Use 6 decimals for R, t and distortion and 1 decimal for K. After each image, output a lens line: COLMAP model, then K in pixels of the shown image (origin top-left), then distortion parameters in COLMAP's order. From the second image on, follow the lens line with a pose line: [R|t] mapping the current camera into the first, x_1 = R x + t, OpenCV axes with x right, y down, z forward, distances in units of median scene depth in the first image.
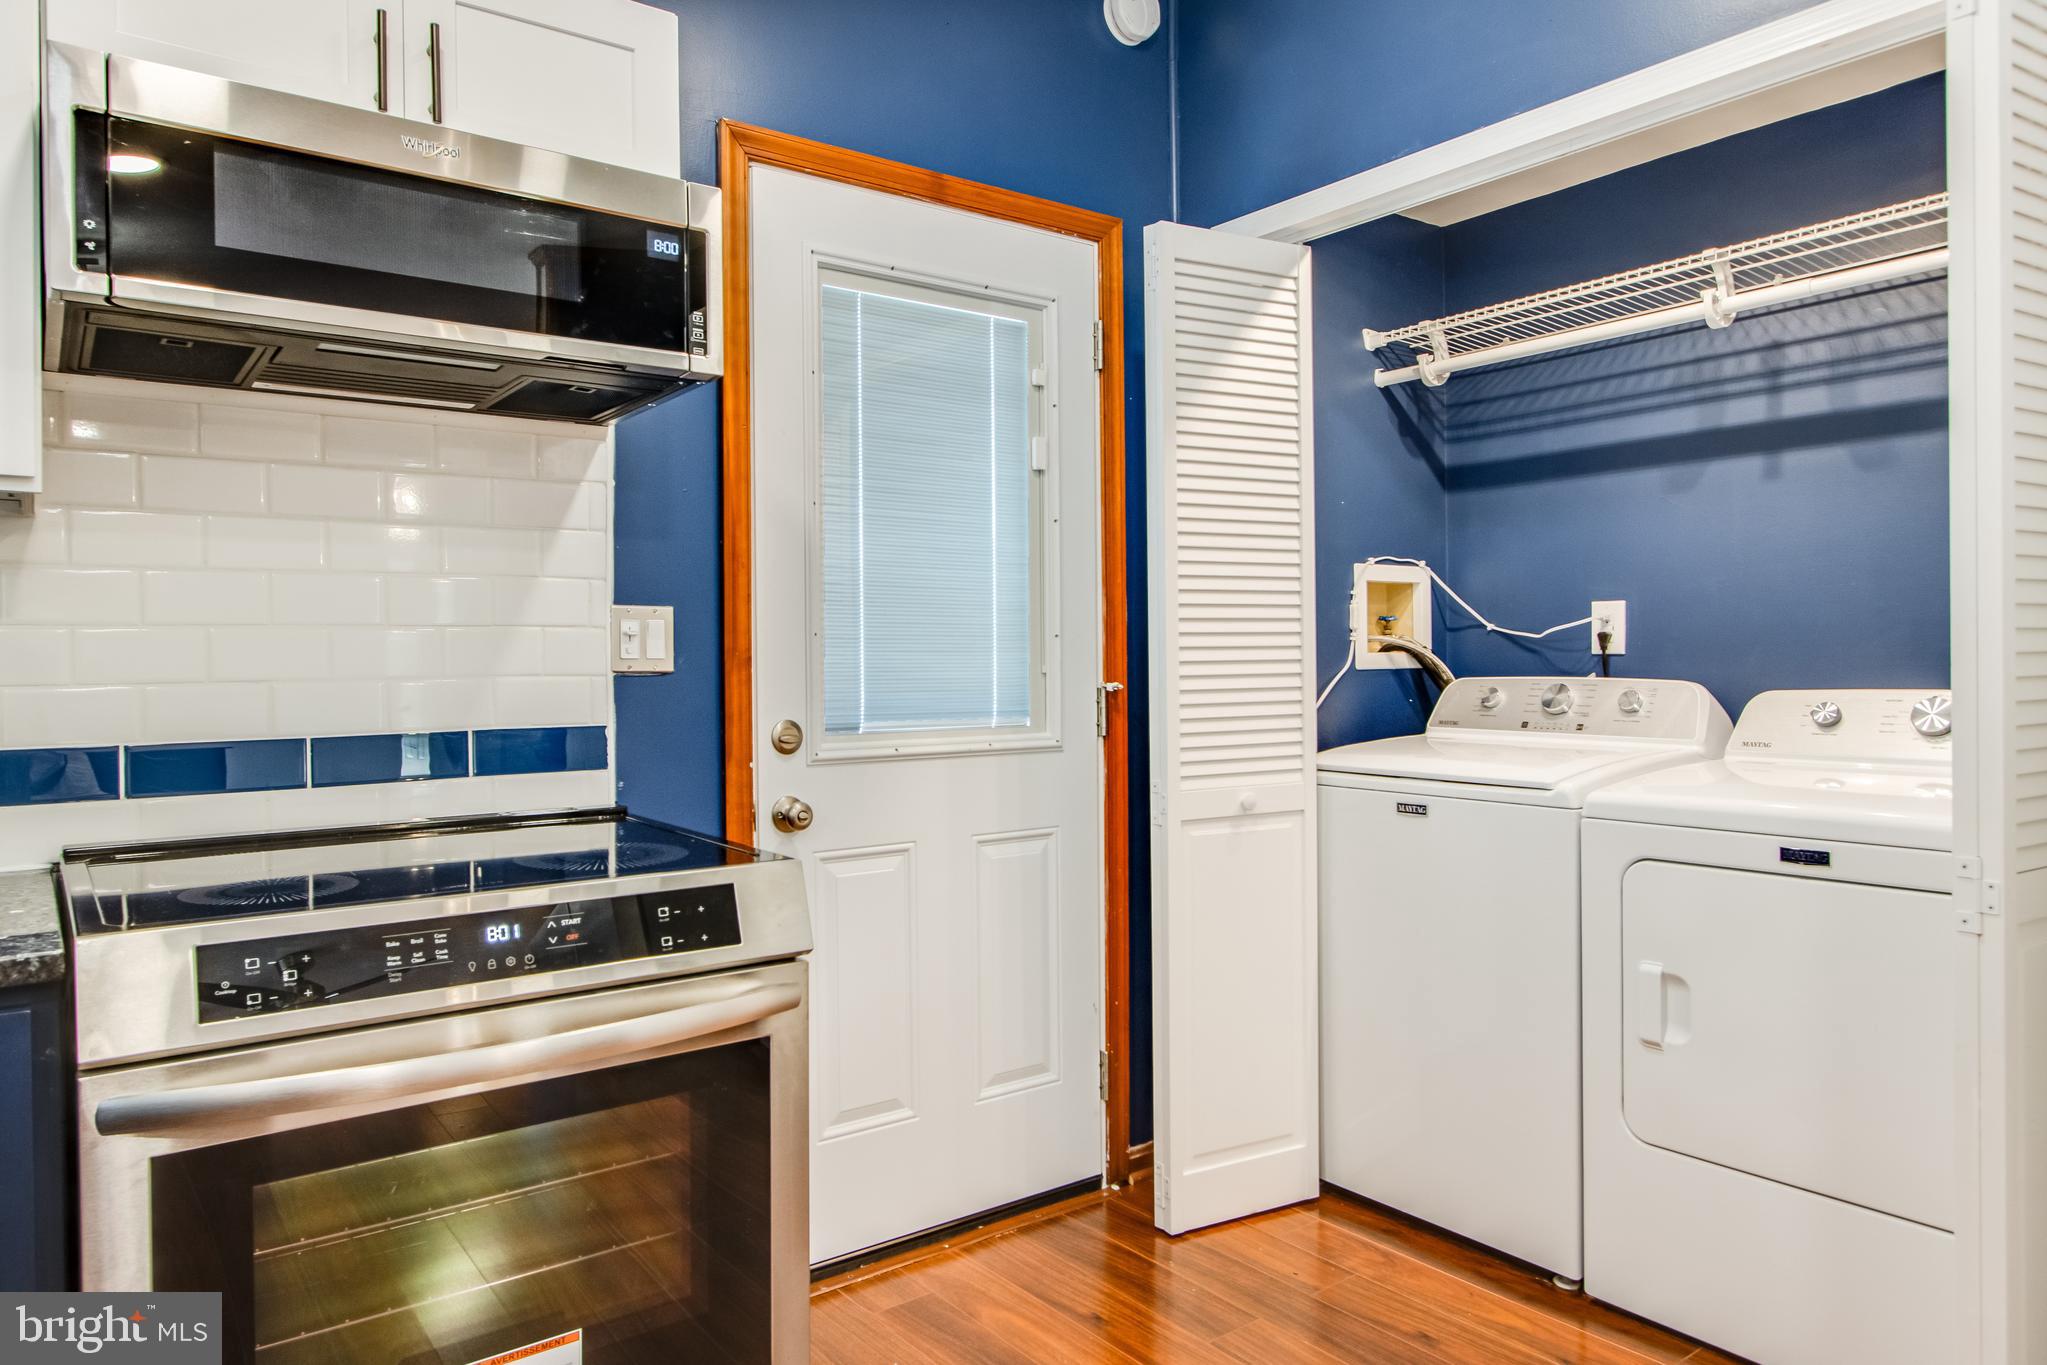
lens RADIAL K [[1314.4, 0, 996.2], [0, 1314.4, 678.3], [0, 0, 1]] dist [-0.006737, 0.000458]
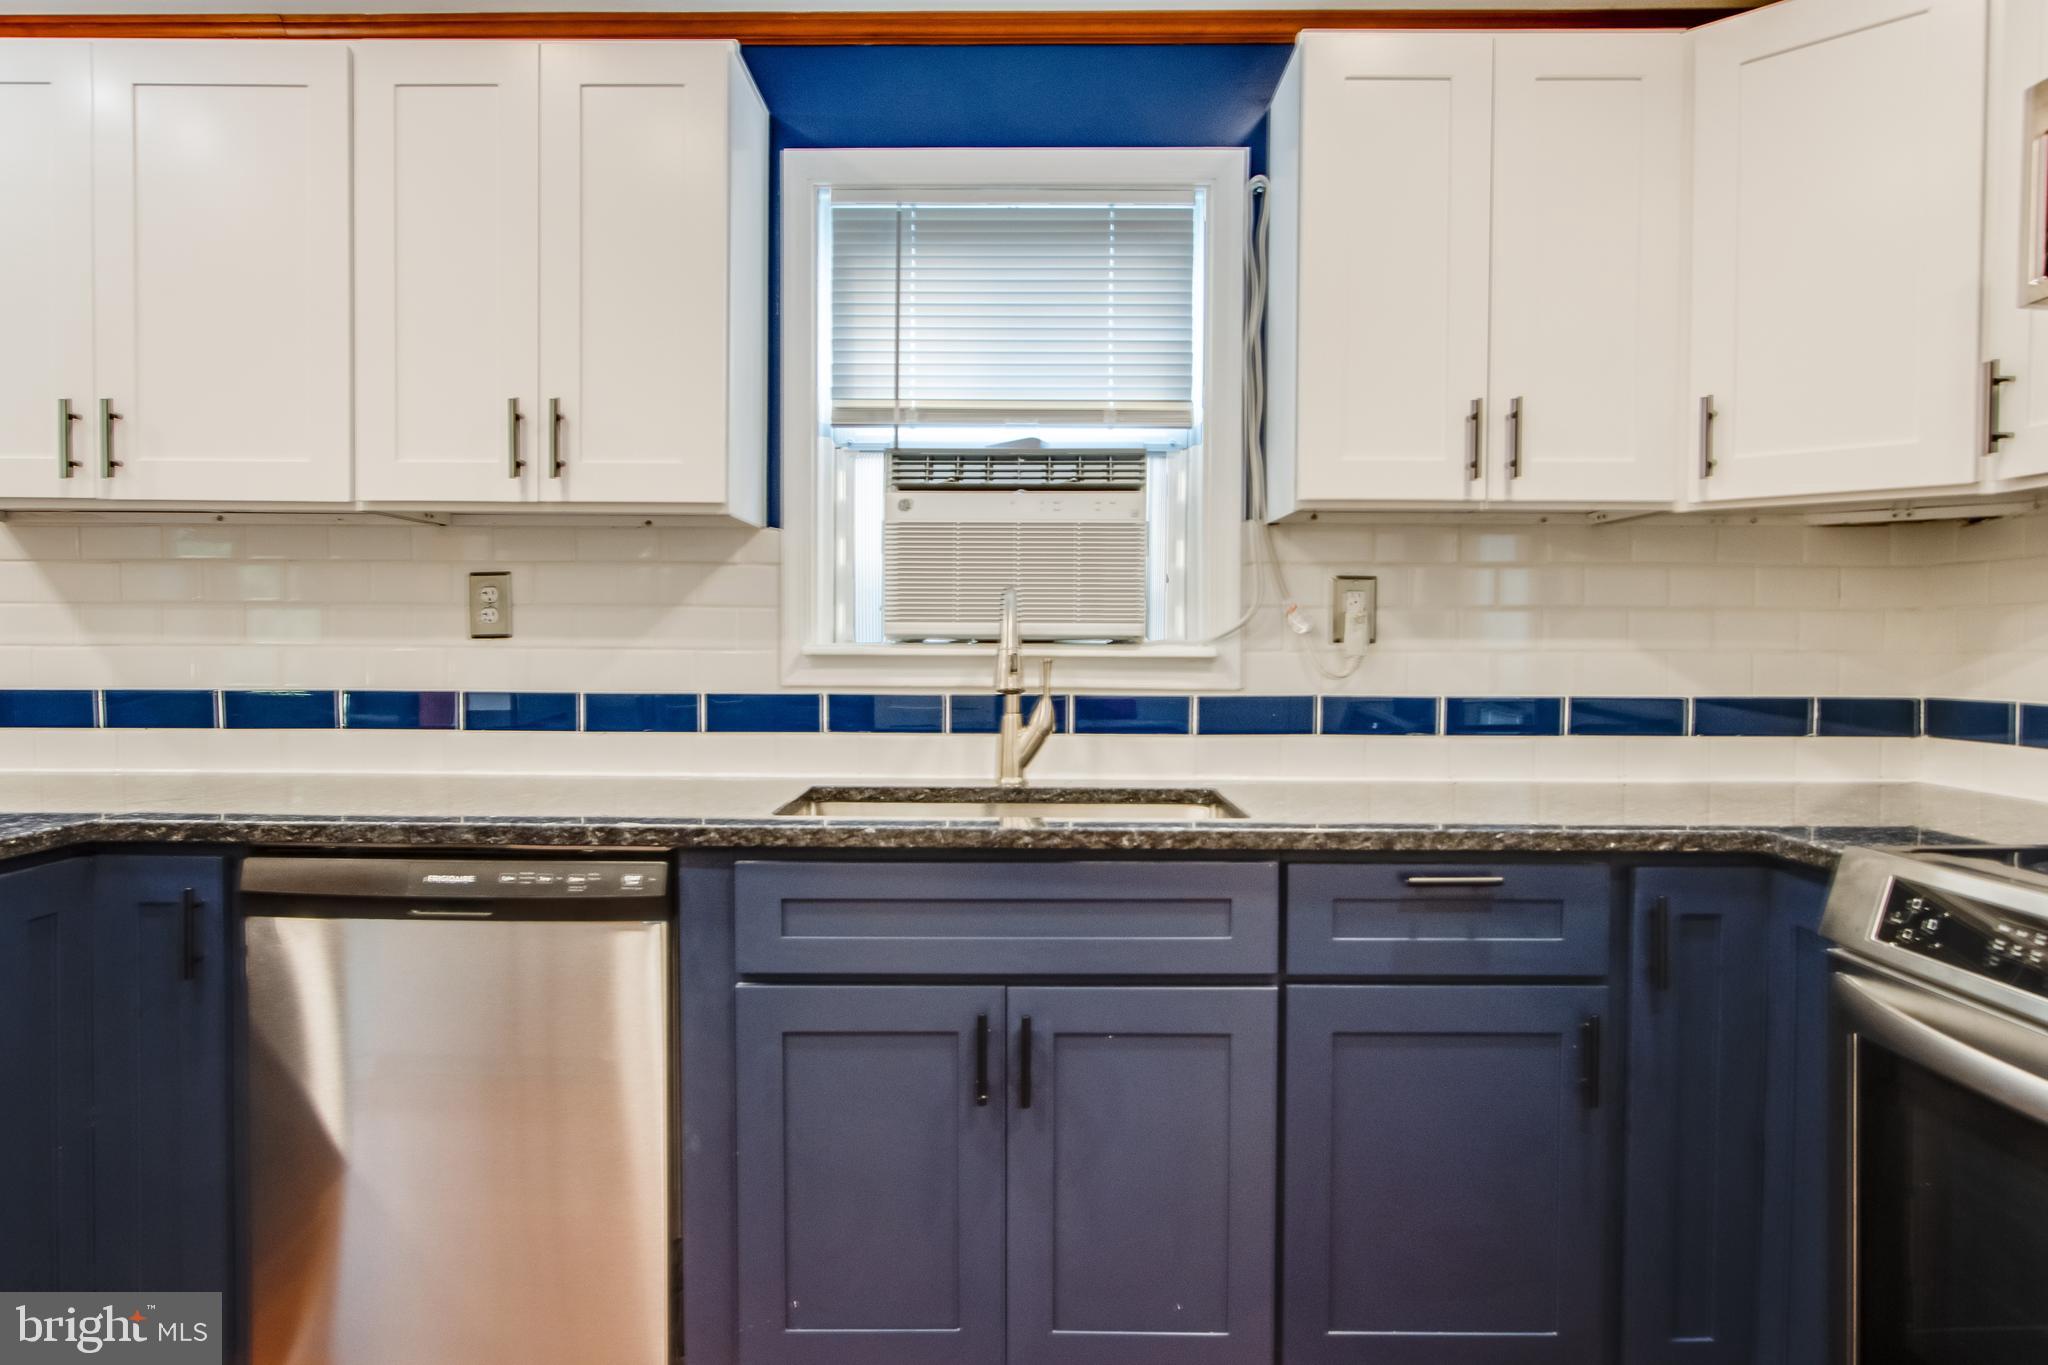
lens RADIAL K [[1320.1, 0, 1012.7], [0, 1320.1, 675.4], [0, 0, 1]] dist [-0.007790, 0.004977]
pose [[-0.605849, 0.032947, -0.794897, 0.460186], [-0.004694, 0.998977, 0.044983, -0.012295], [0.795566, 0.030984, -0.605074, 0.630522]]
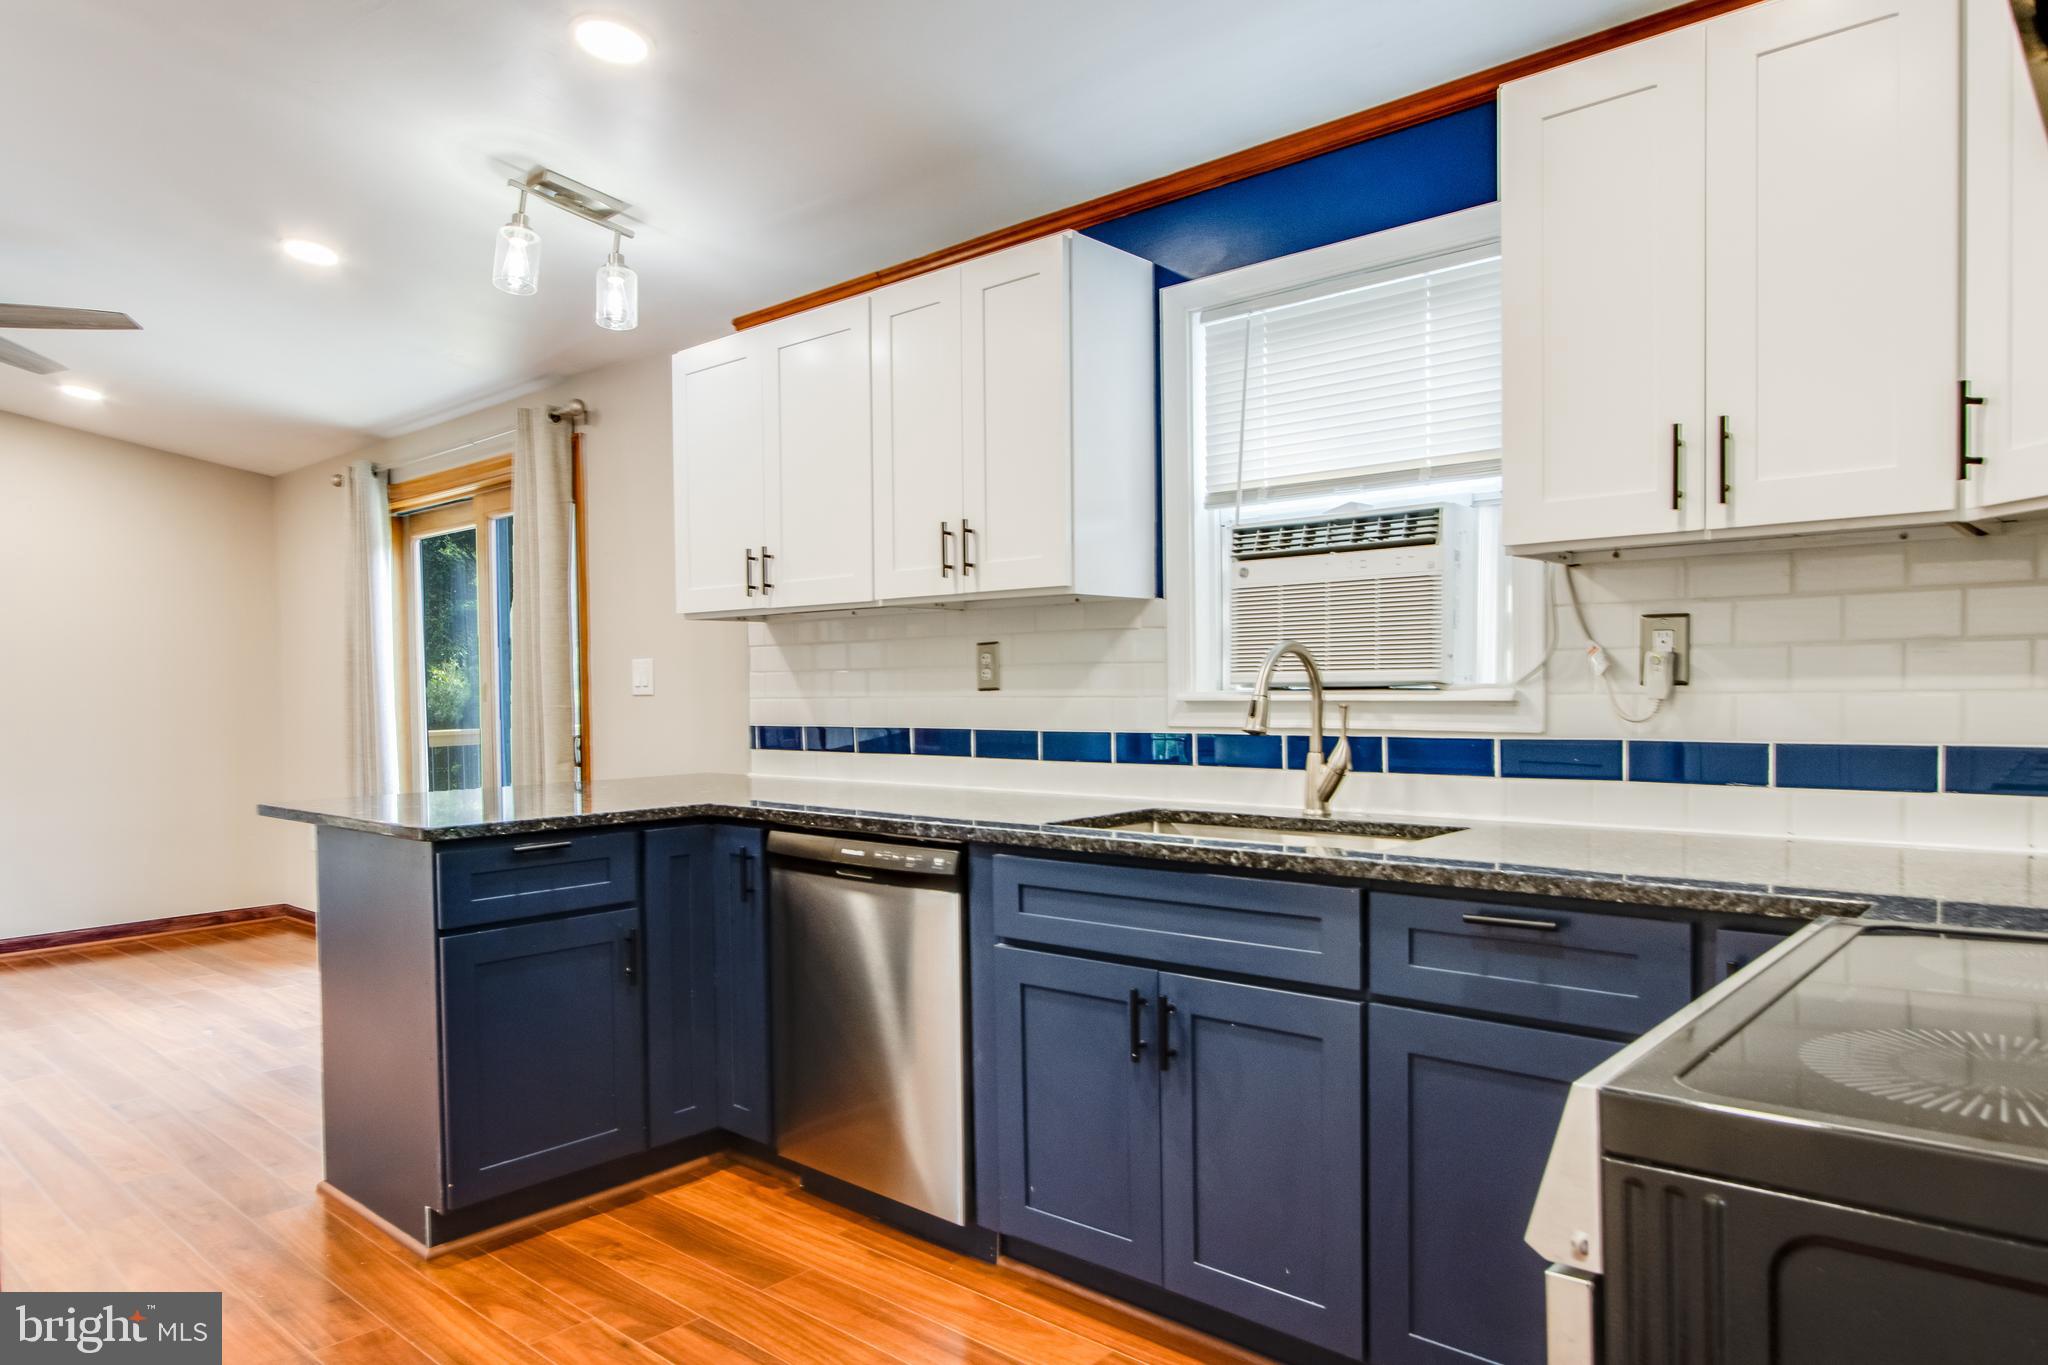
lens RADIAL K [[1304.3, 0, 1028.7], [0, 1304.3, 733.5], [0, 0, 1]] dist [-0.016155, 0.000183]
pose [[-0.978472, 0.032848, -0.203748, 0.104822], [0.023381, 0.998540, 0.048699, -0.014446], [0.205050, 0.042887, -0.977811, 1.092352]]
